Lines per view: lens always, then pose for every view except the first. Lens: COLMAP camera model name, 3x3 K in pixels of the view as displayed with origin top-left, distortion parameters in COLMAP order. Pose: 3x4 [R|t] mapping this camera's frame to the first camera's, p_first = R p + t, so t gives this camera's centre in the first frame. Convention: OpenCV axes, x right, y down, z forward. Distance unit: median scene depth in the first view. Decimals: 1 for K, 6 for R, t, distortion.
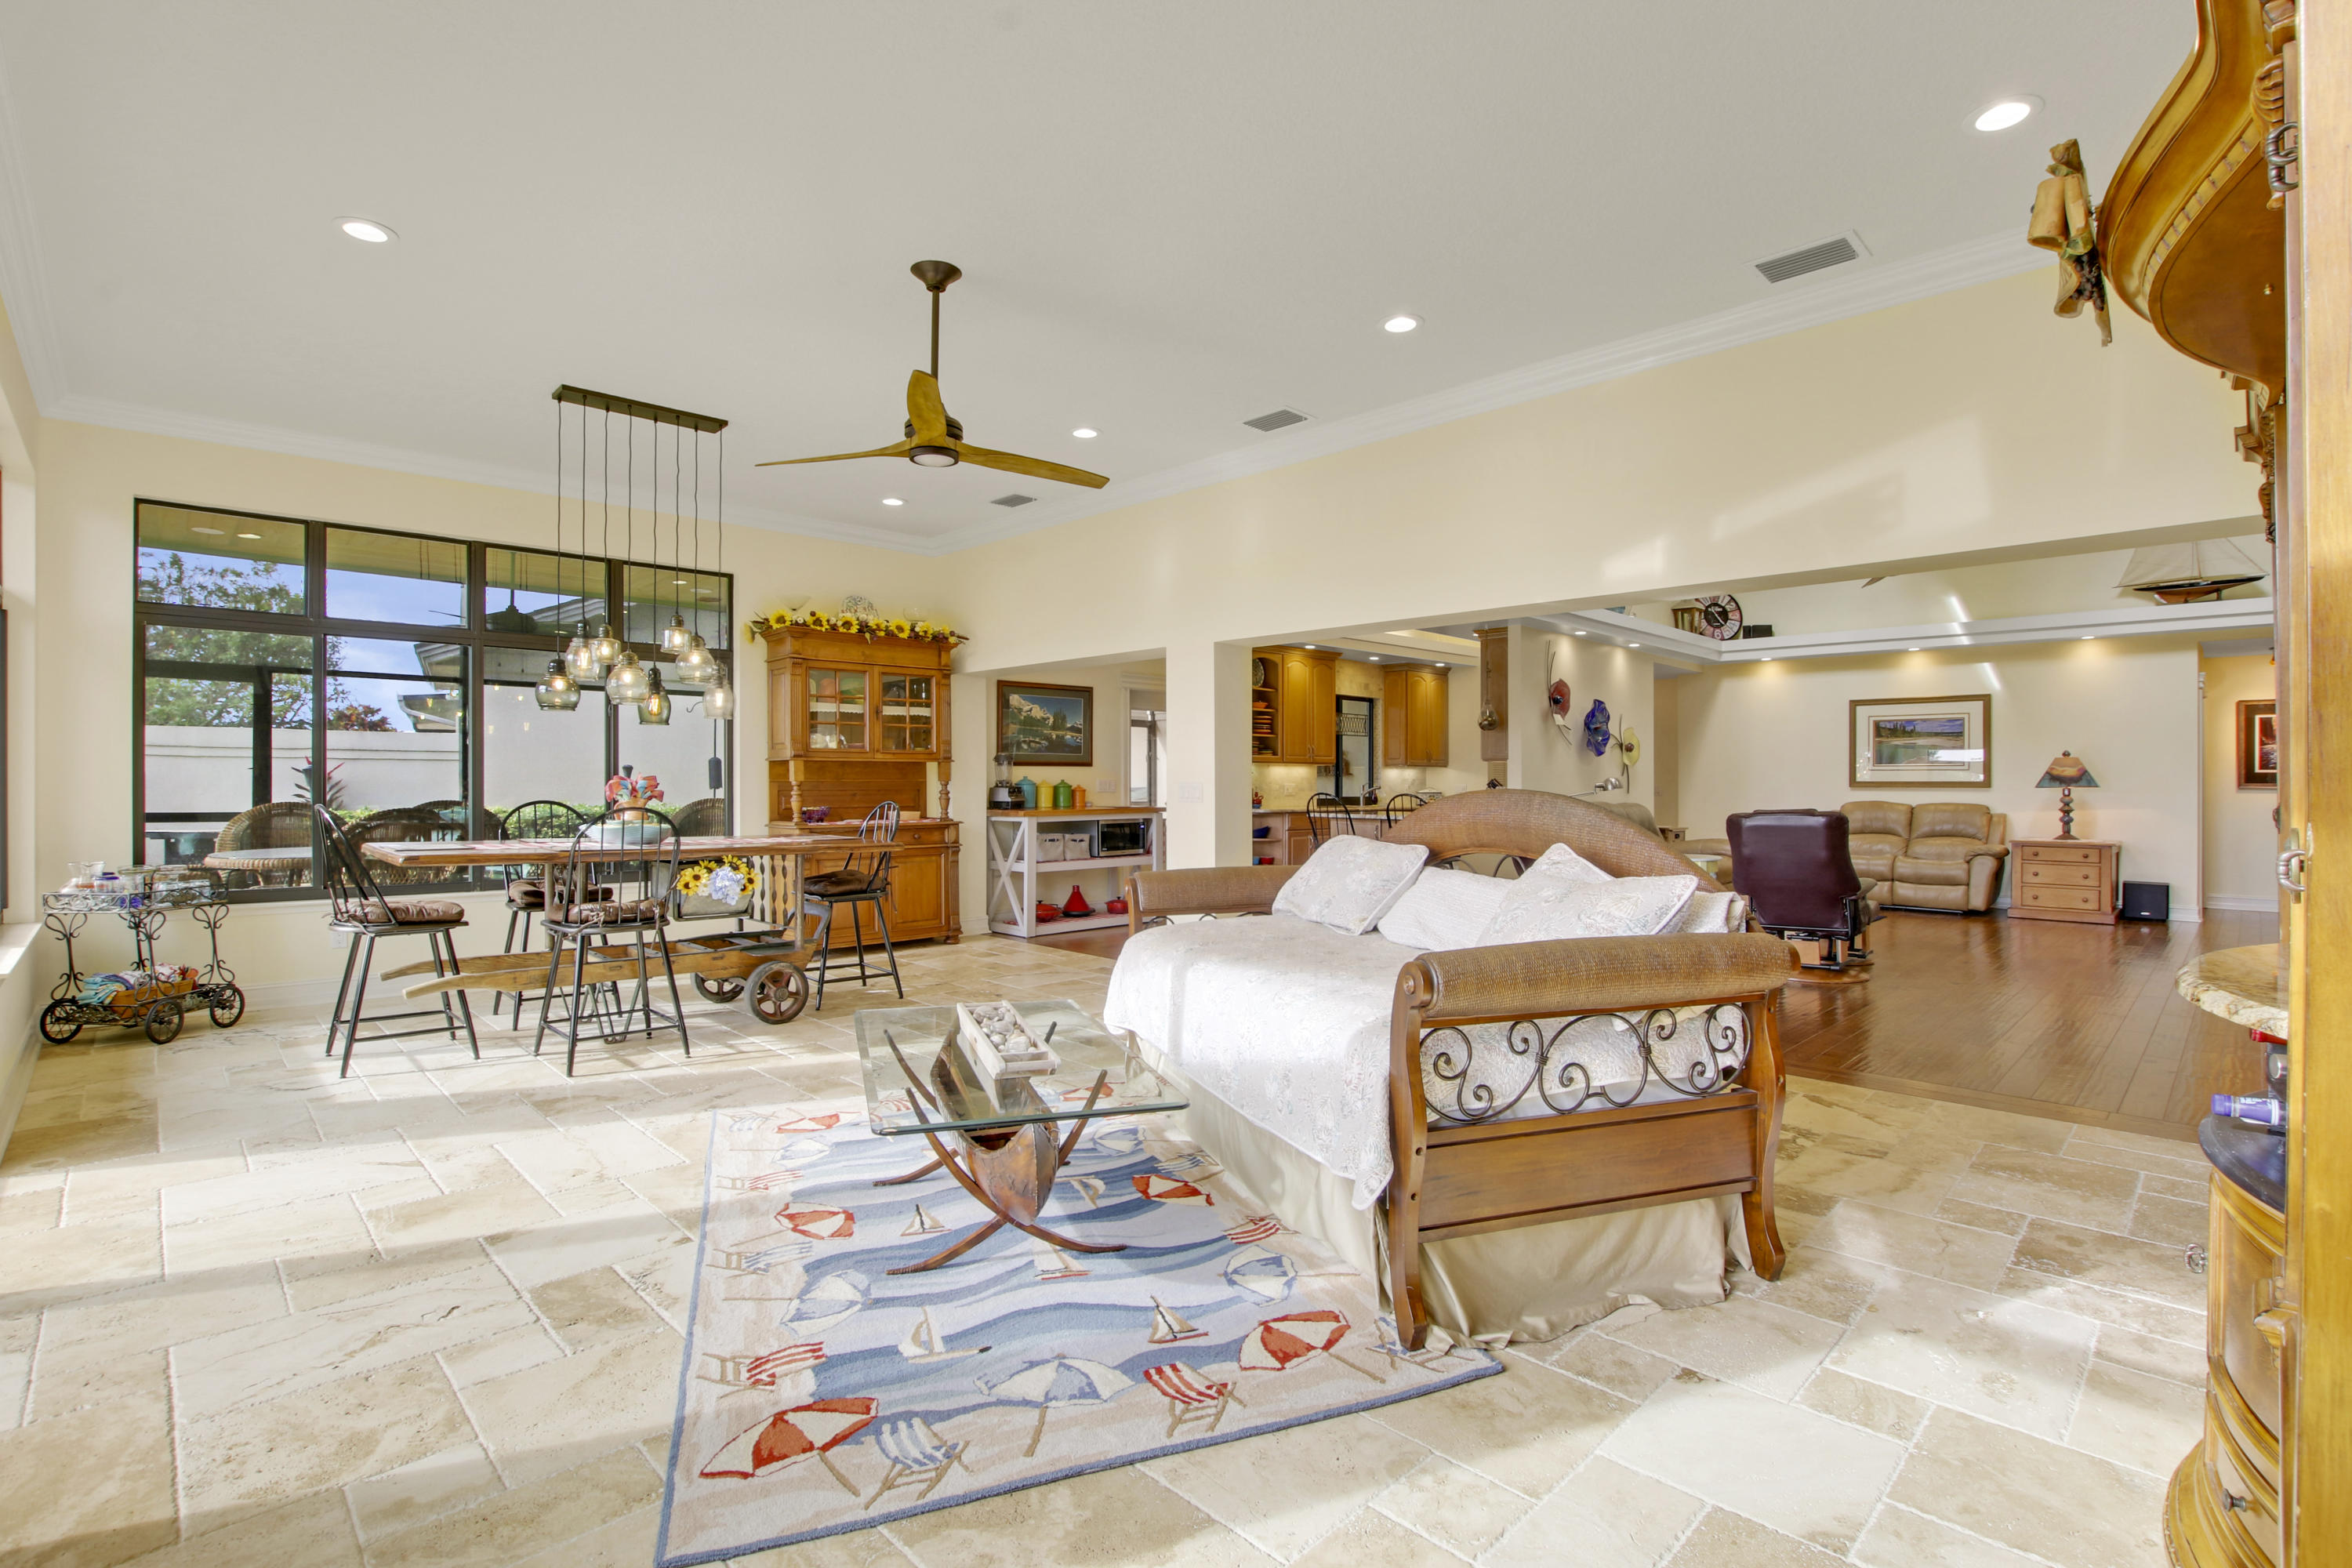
lens RADIAL K [[1098.3, 0, 1186.3], [0, 1098.3, 810.0], [0, 0, 1]] dist [-0.023013, 0.001130]
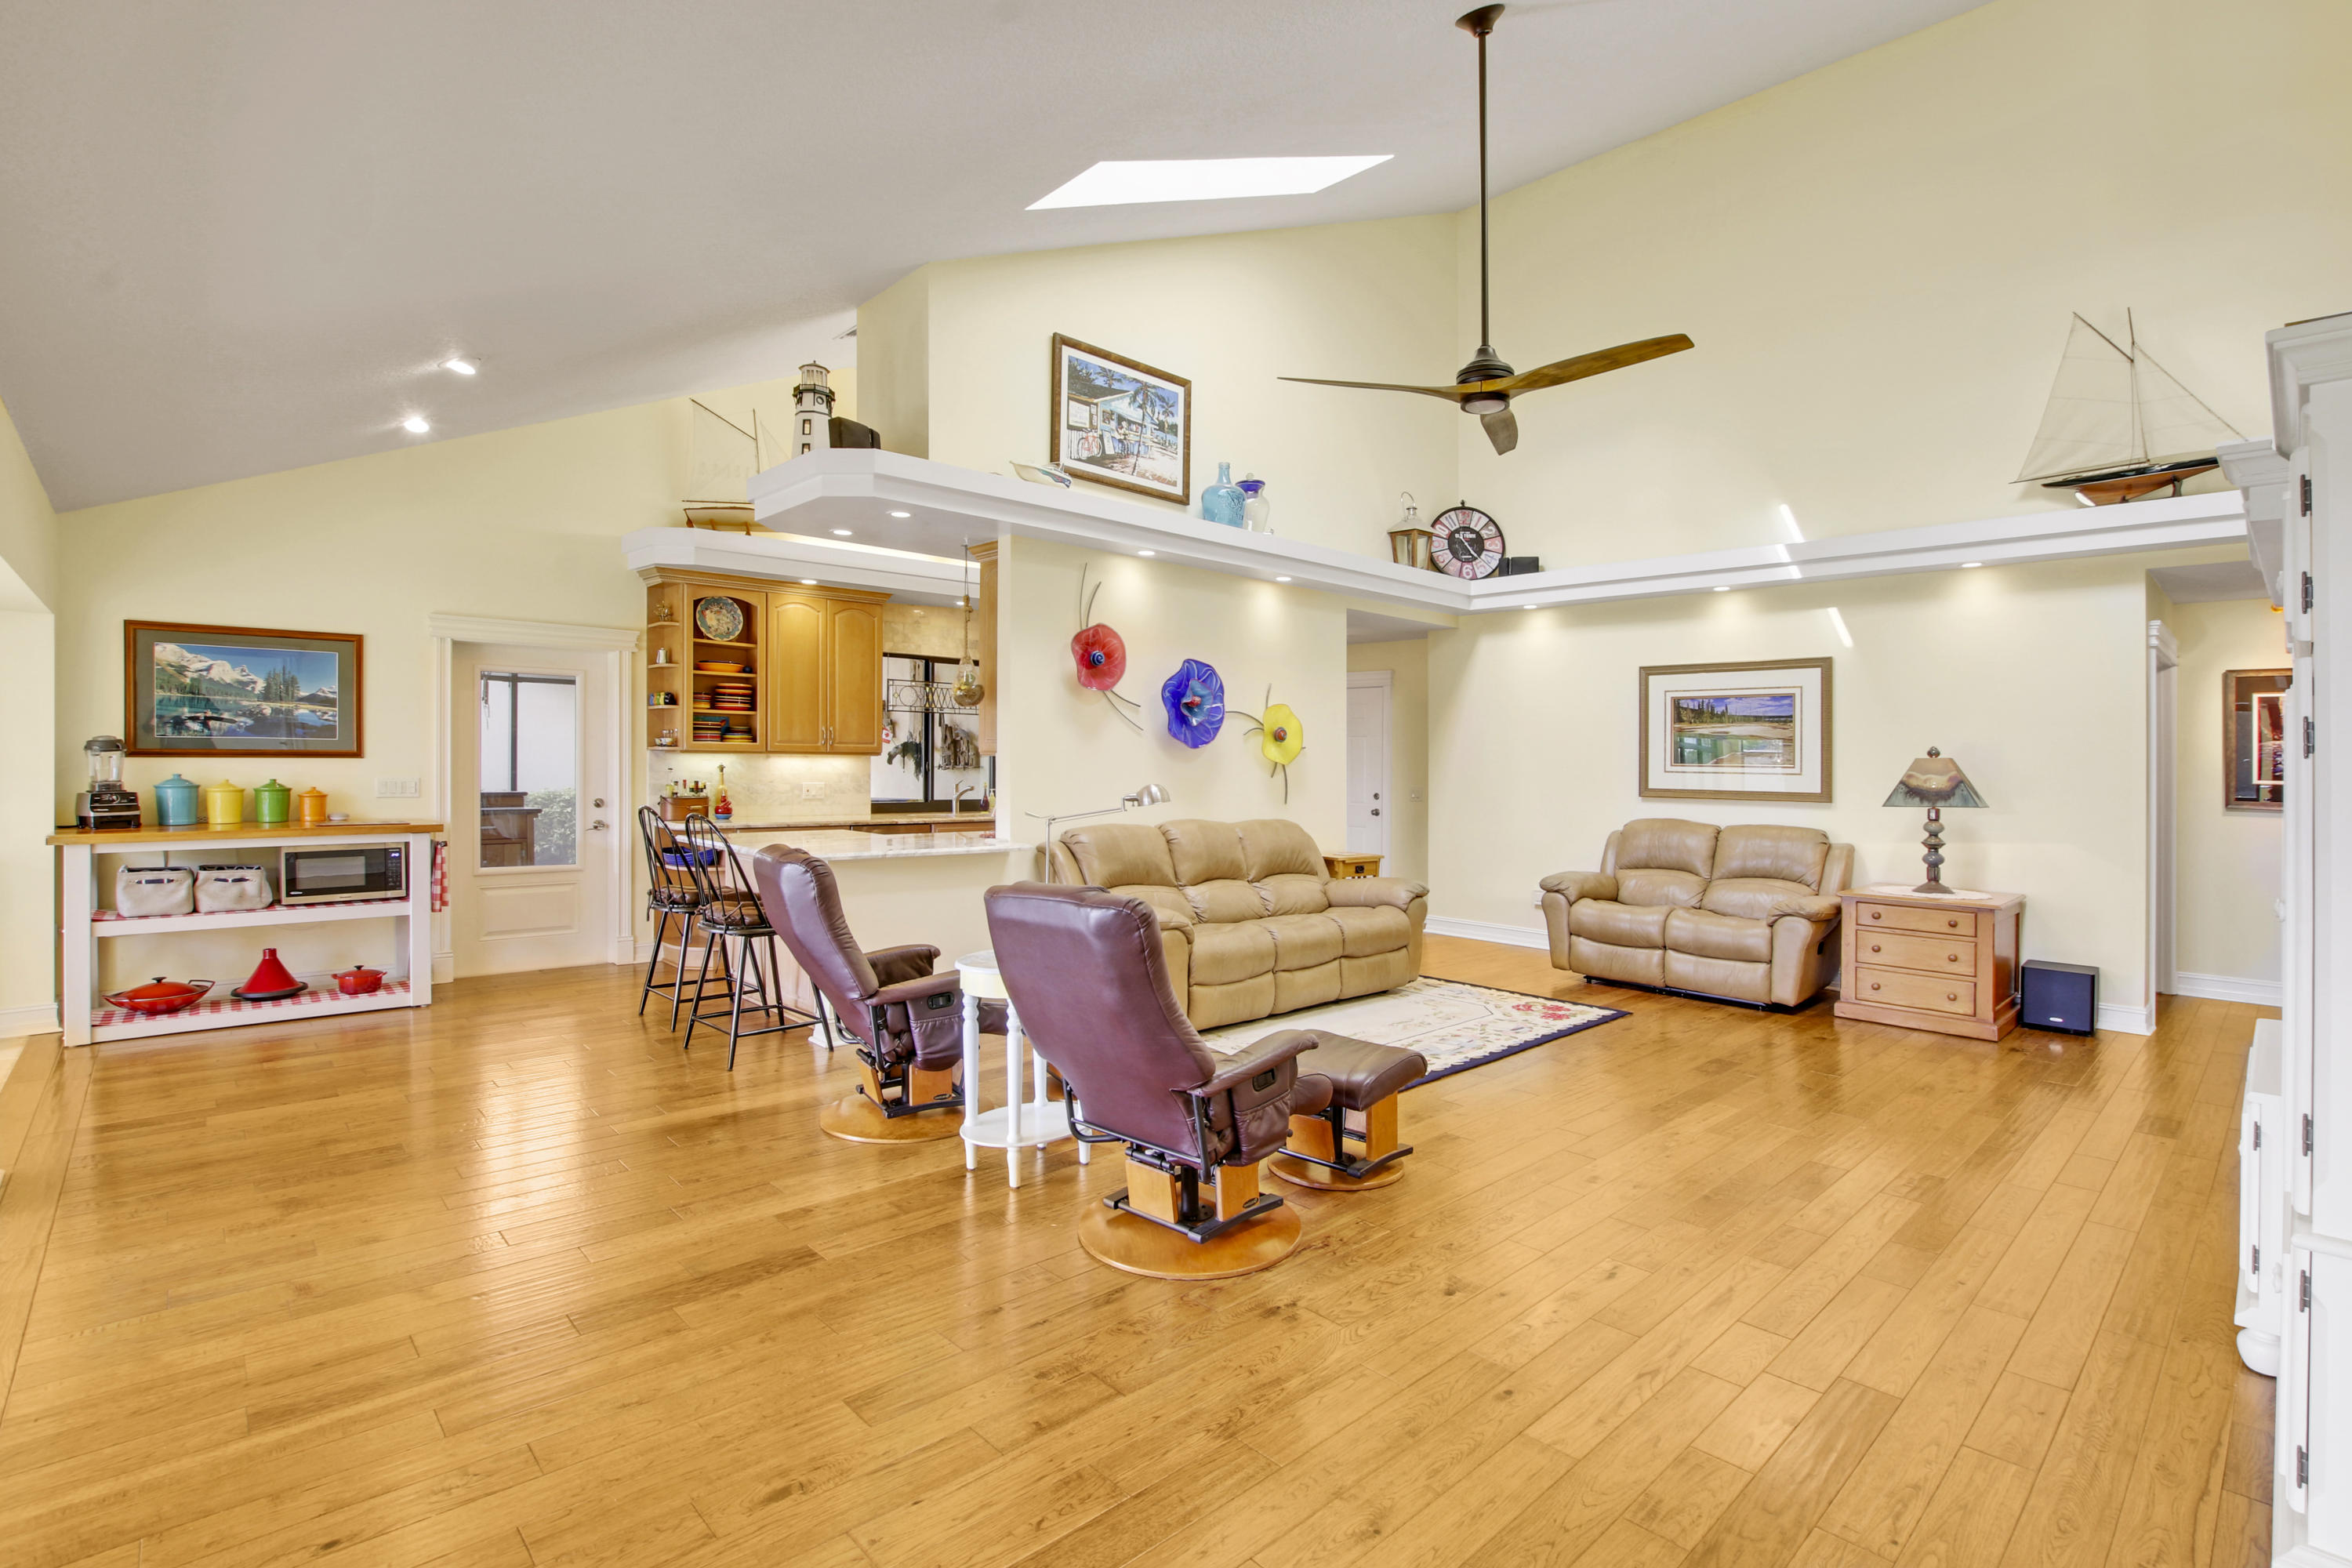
lens RADIAL K [[1098.3, 0, 1195.9], [0, 1098.3, 779.3], [0, 0, 1]] dist [-0.023013, 0.001130]
pose [[0.999772, 0.010404, -0.018633, 0.383649], [-0.010542, 0.999918, -0.007306, -0.026061], [0.018556, 0.007501, 0.999800, 0.353884]]
